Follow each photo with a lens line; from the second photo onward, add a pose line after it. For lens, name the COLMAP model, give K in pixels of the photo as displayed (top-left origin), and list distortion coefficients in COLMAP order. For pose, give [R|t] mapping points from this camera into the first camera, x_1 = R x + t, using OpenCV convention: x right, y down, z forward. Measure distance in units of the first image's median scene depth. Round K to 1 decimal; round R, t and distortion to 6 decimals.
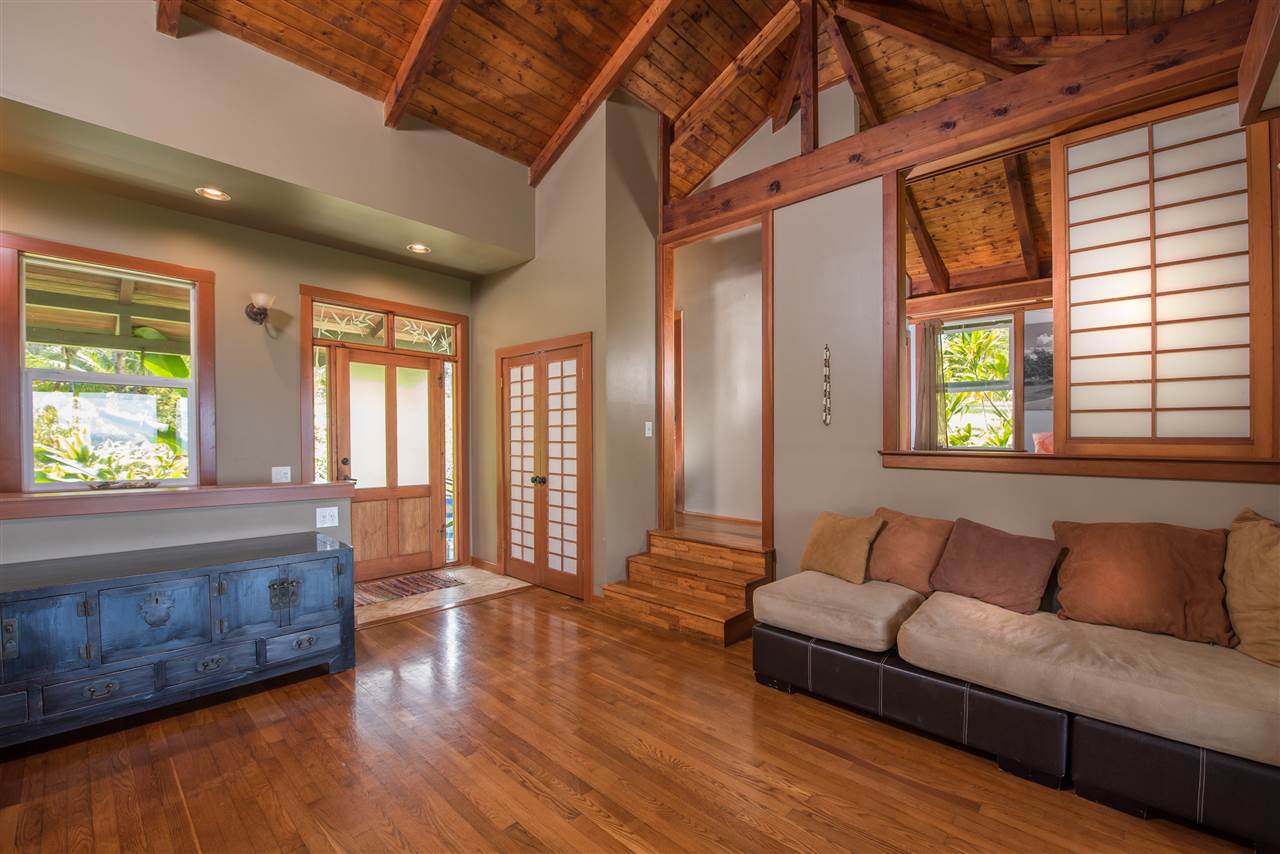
lens RADIAL K [[529.1, 0, 644.3], [0, 529.1, 439.1], [0, 0, 1]] dist [-0.020521, -0.000139]
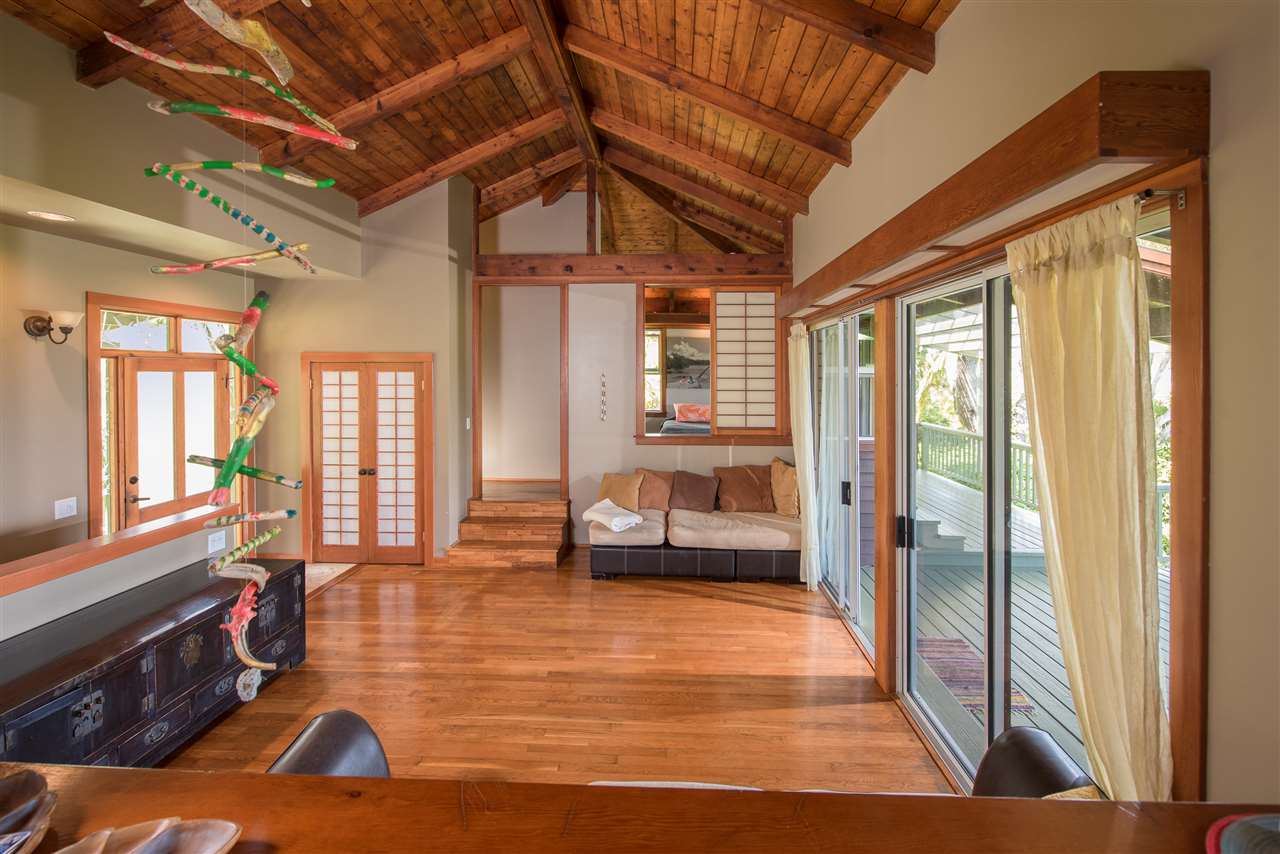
lens RADIAL K [[516.6, 0, 644.5], [0, 516.6, 365.7], [0, 0, 1]] dist [-0.000154, -0.000111]
pose [[0.772503, -0.003263, 0.635003, -0.457327], [0.009194, 0.999939, -0.006046, -0.146238], [-0.634945, 0.010508, 0.772486, -0.273309]]
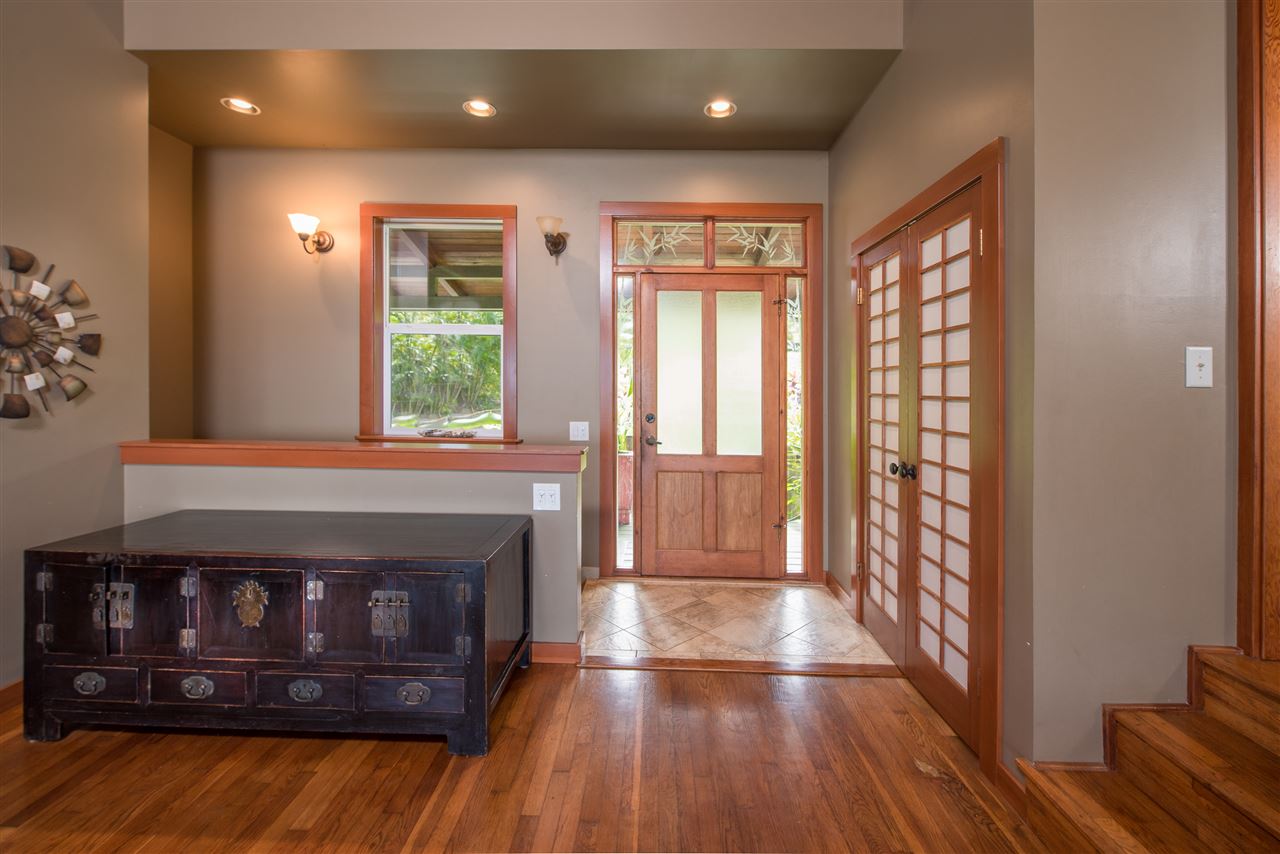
lens RADIAL K [[549.4, 0, 644.0], [0, 549.4, 385.9], [0, 0, 1]] dist [-0.001157, -0.000478]
pose [[0.664219, 0.002204, -0.747534, 0.035790], [-0.011215, 0.999912, -0.007017, 0.000768], [0.747454, 0.013044, 0.664186, 0.455492]]
